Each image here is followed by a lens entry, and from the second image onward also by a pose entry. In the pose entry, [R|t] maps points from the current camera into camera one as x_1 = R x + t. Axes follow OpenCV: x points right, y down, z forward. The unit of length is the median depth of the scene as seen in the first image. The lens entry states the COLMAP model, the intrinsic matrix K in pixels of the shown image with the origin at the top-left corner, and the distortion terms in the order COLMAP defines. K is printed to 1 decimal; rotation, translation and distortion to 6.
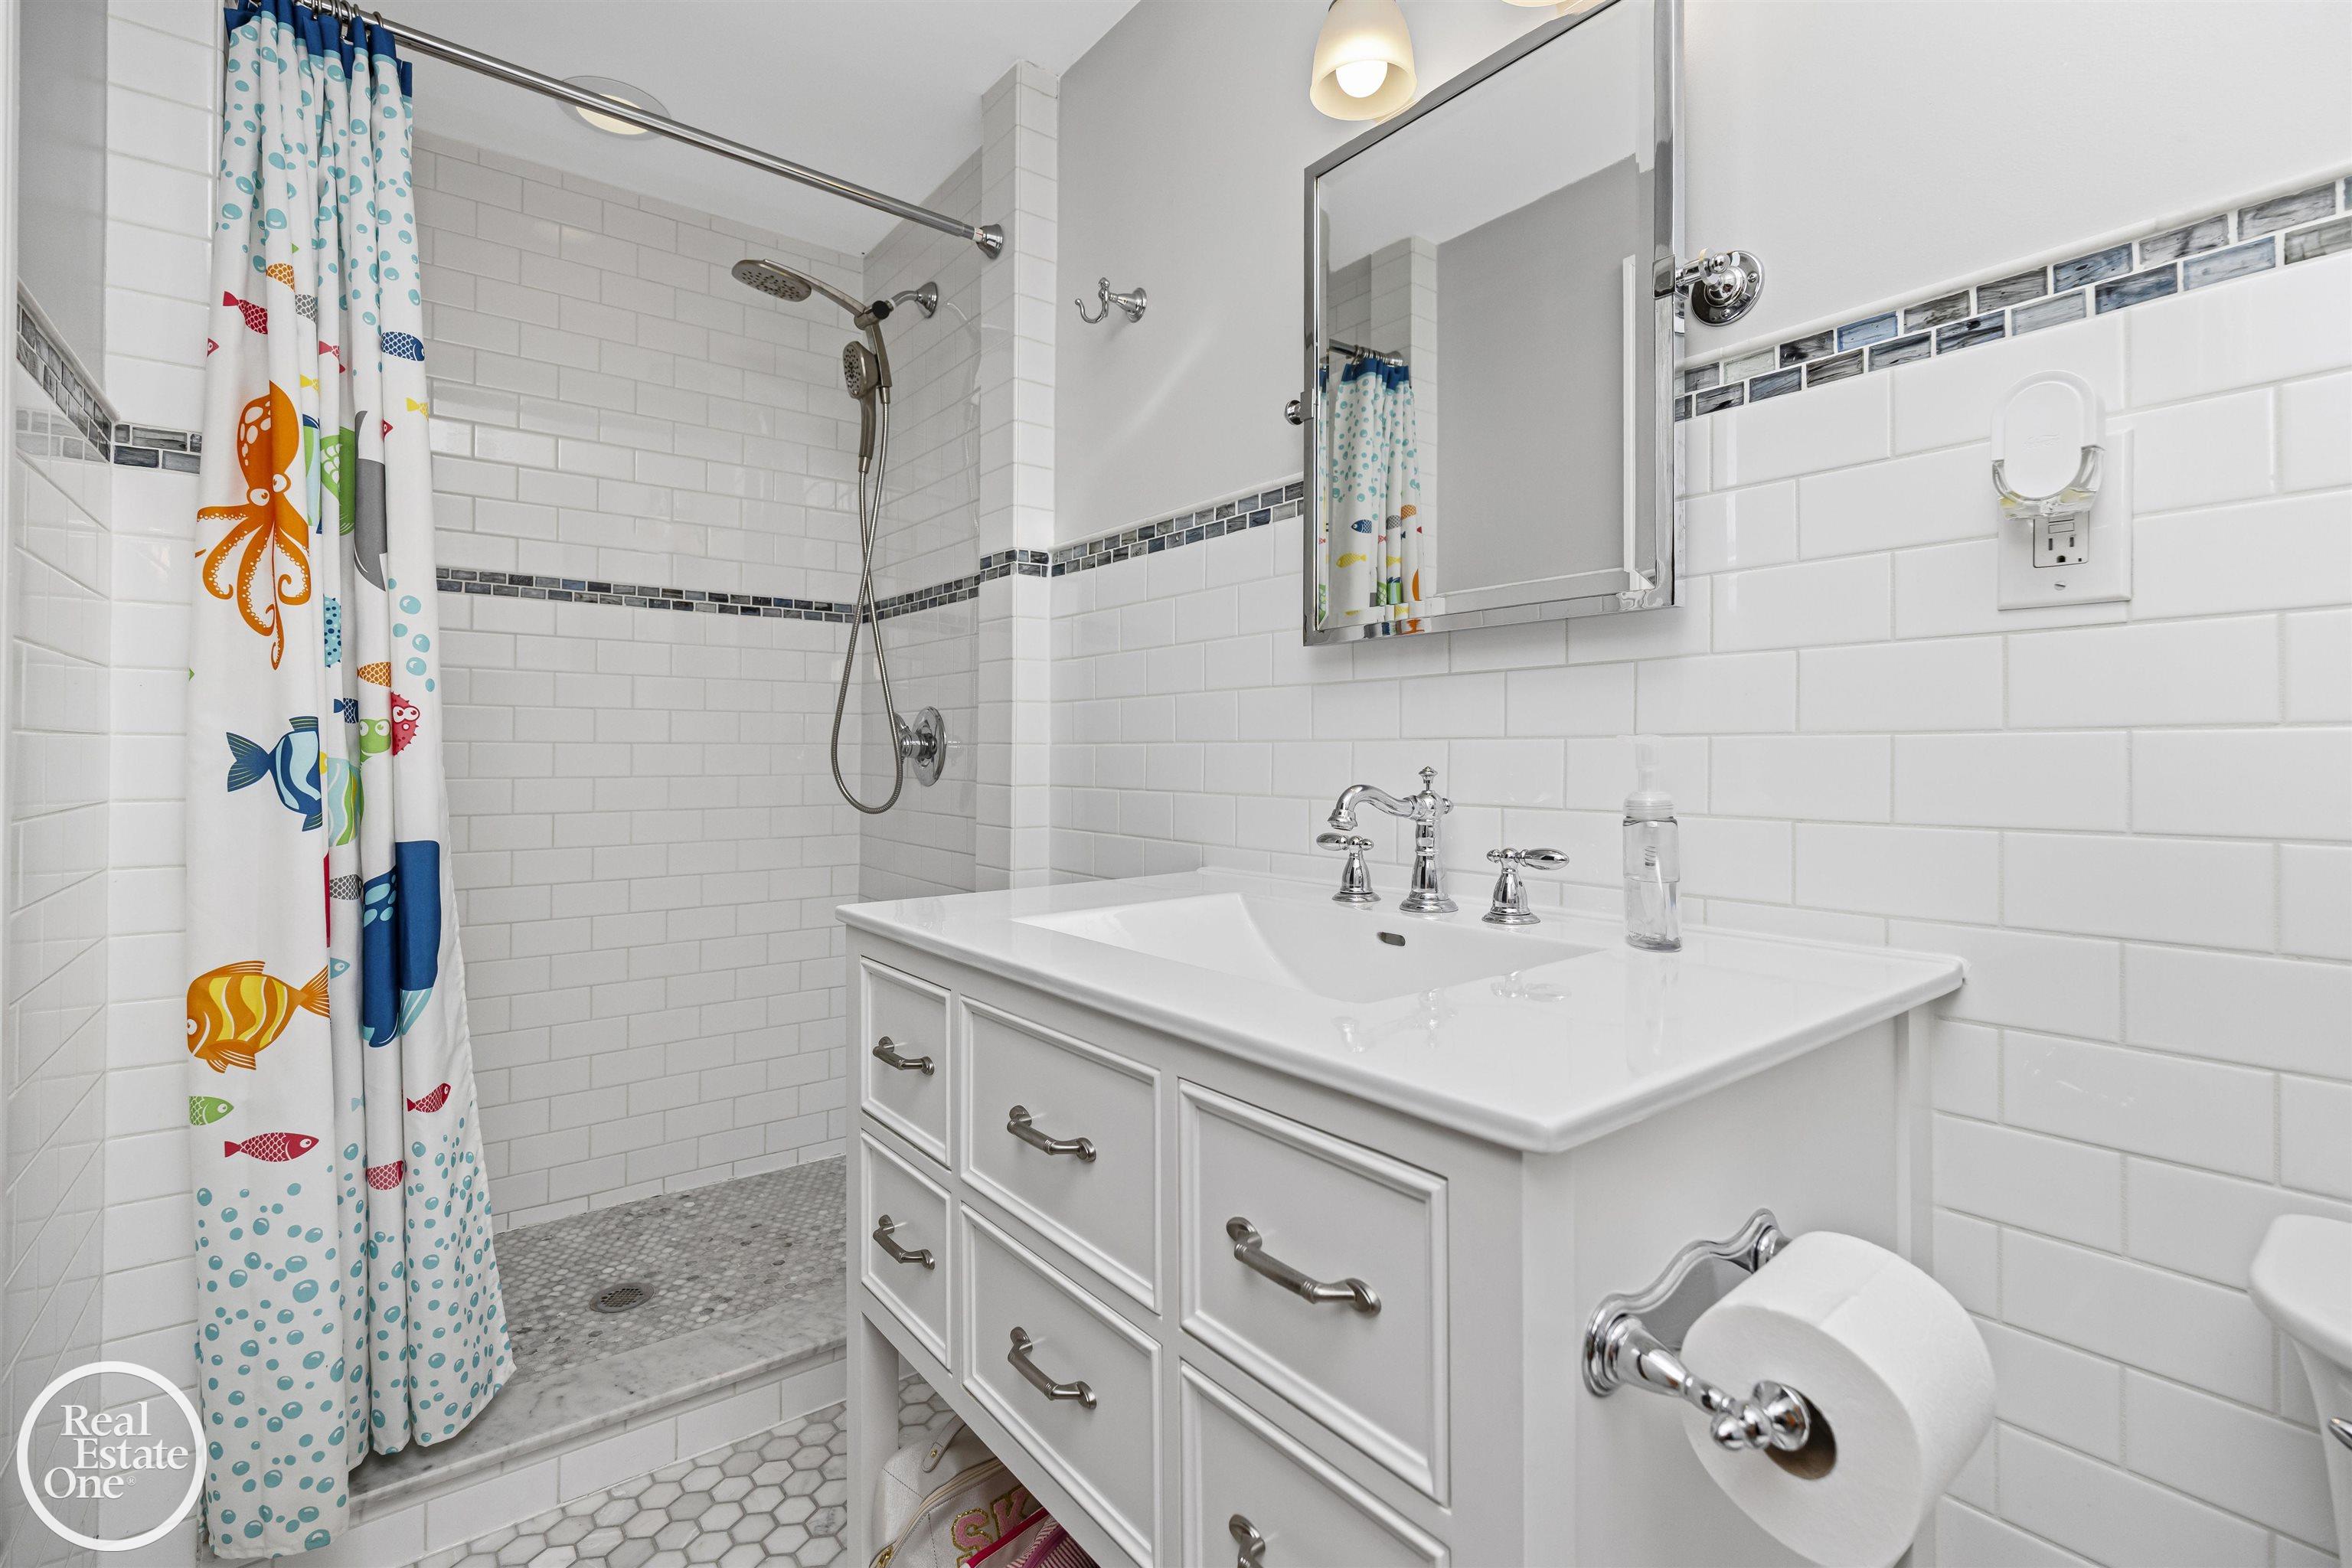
lens RADIAL K [[1066.8, 0, 1176.2], [0, 1066.8, 771.8], [0, 0, 1]] dist [-0.000348, -0.001571]
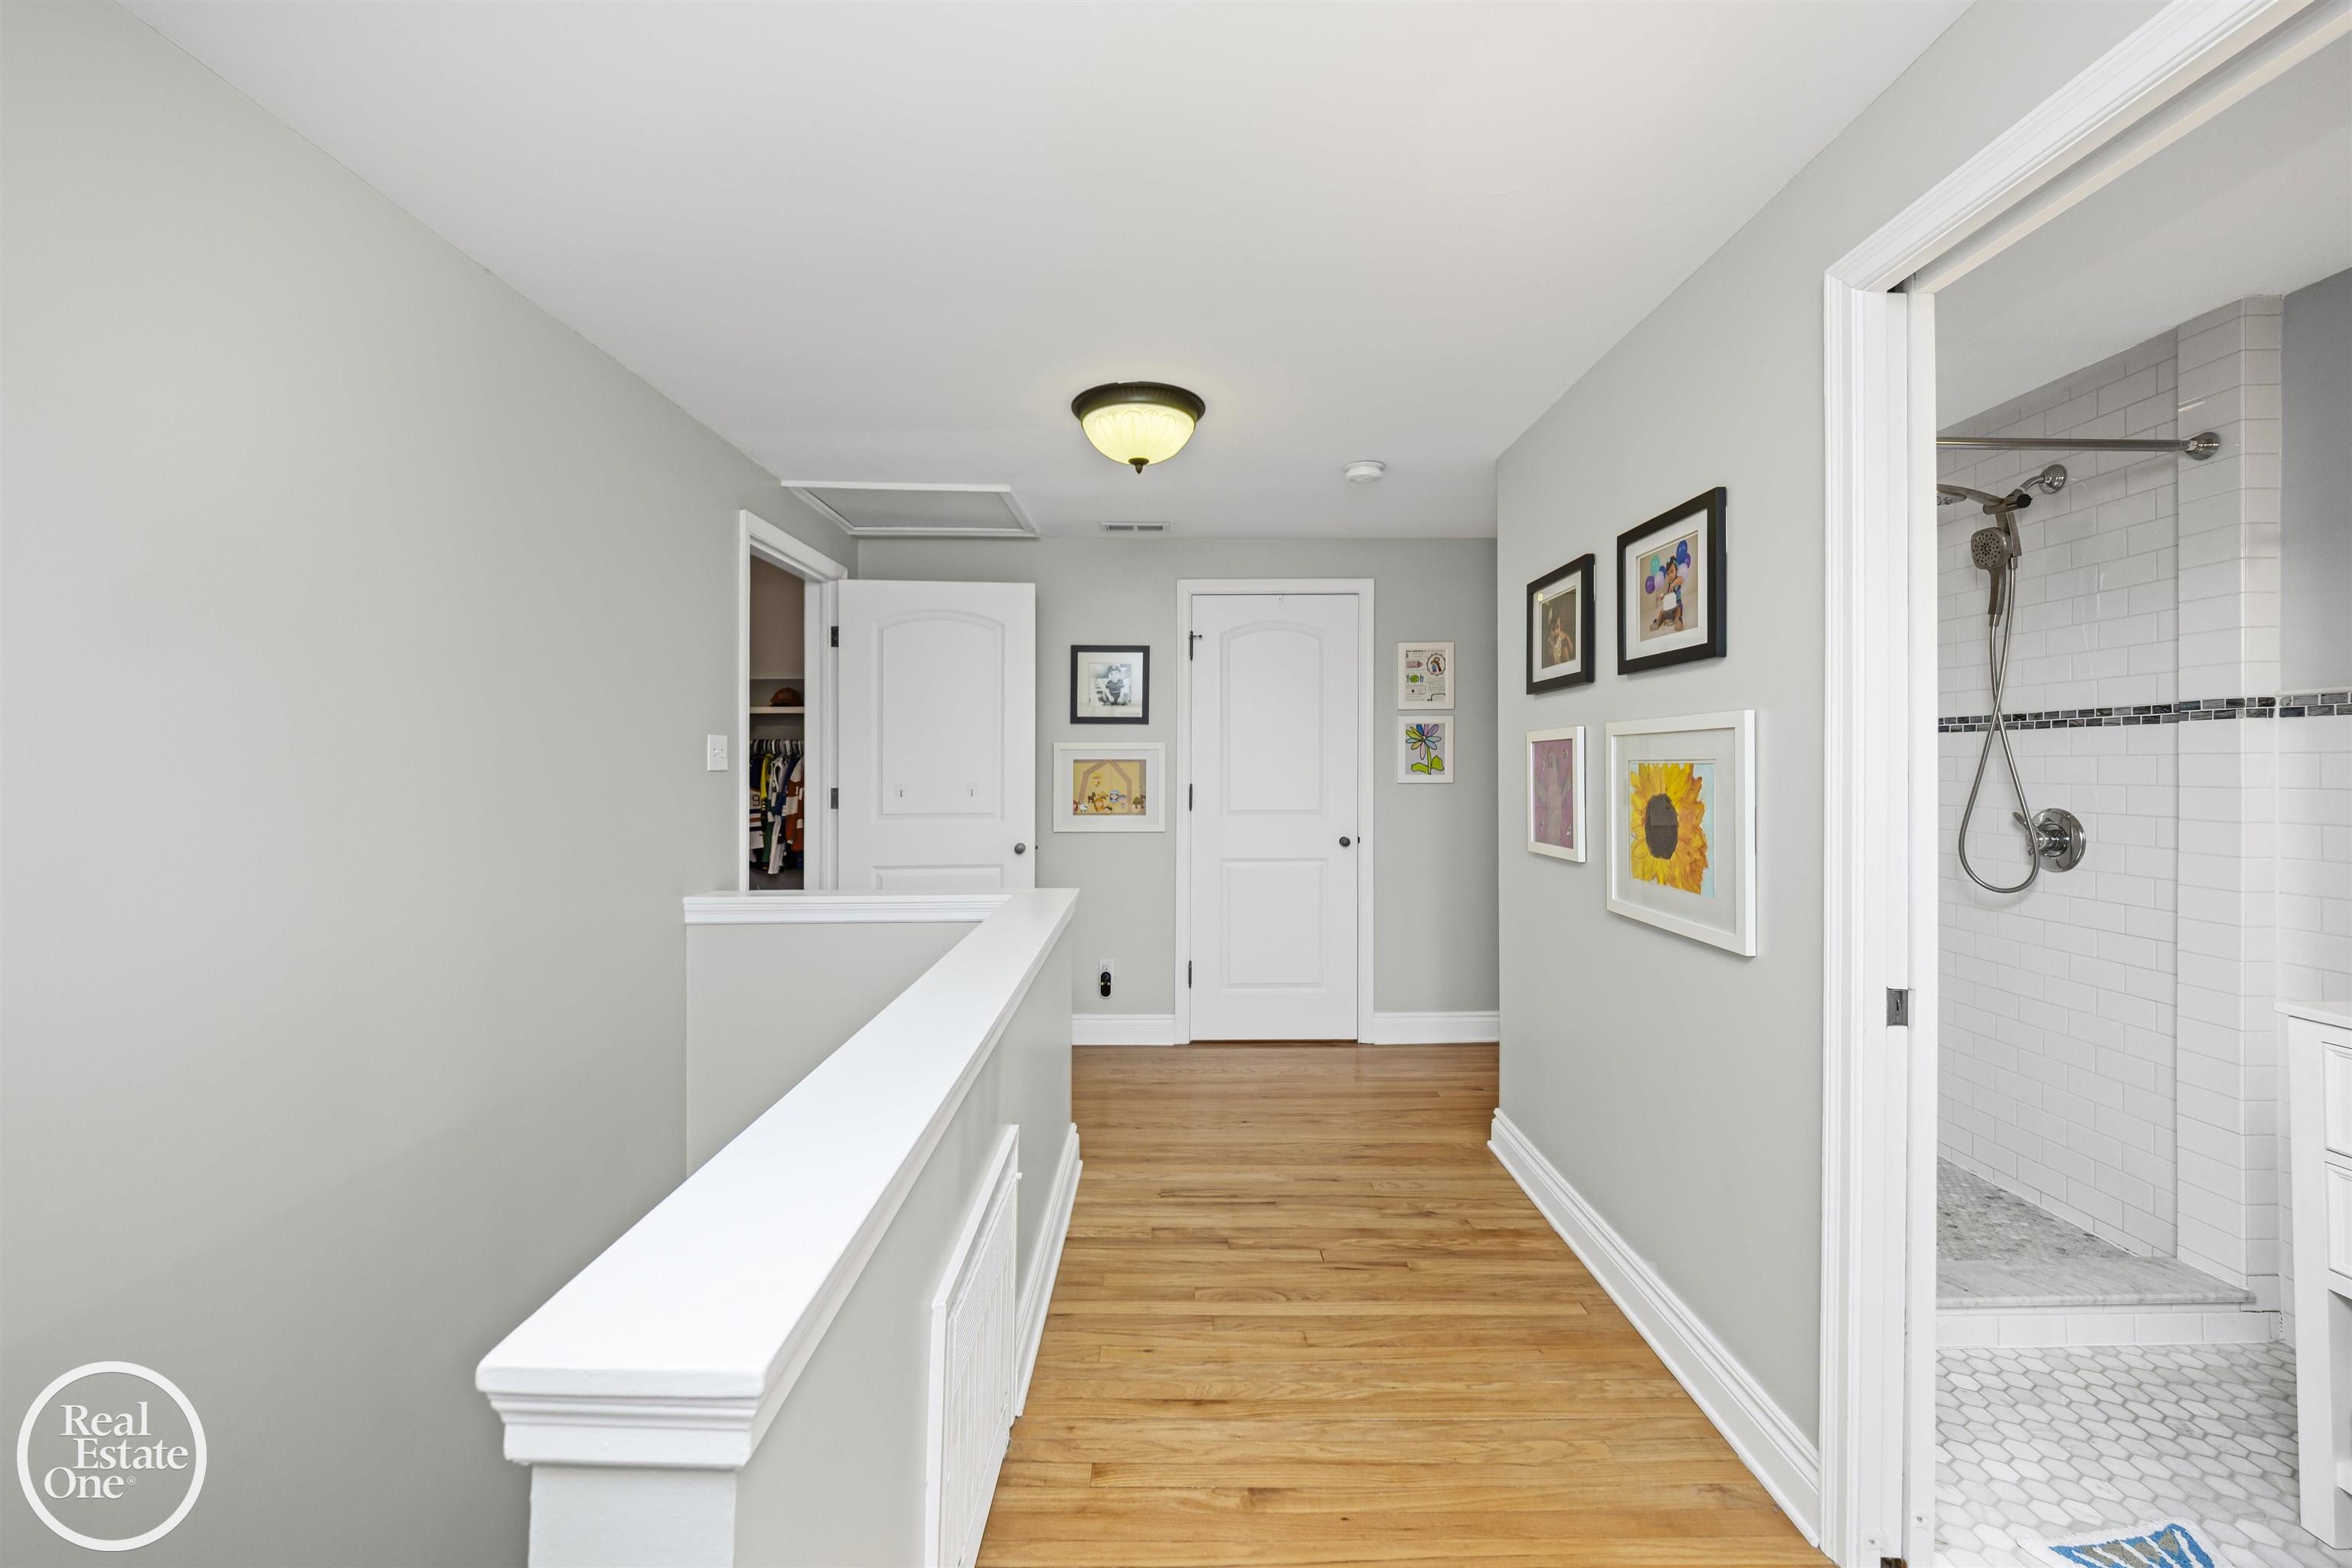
lens RADIAL K [[940.1, 0, 1178.9], [0, 940.1, 779.4], [0, 0, 1]] dist [-0.001154, -0.000080]
pose [[0.801067, -0.000511, -0.598575, -0.476084], [-0.003098, 0.999983, -0.005000, -0.104303], [0.598567, 0.005860, 0.801051, -0.581090]]
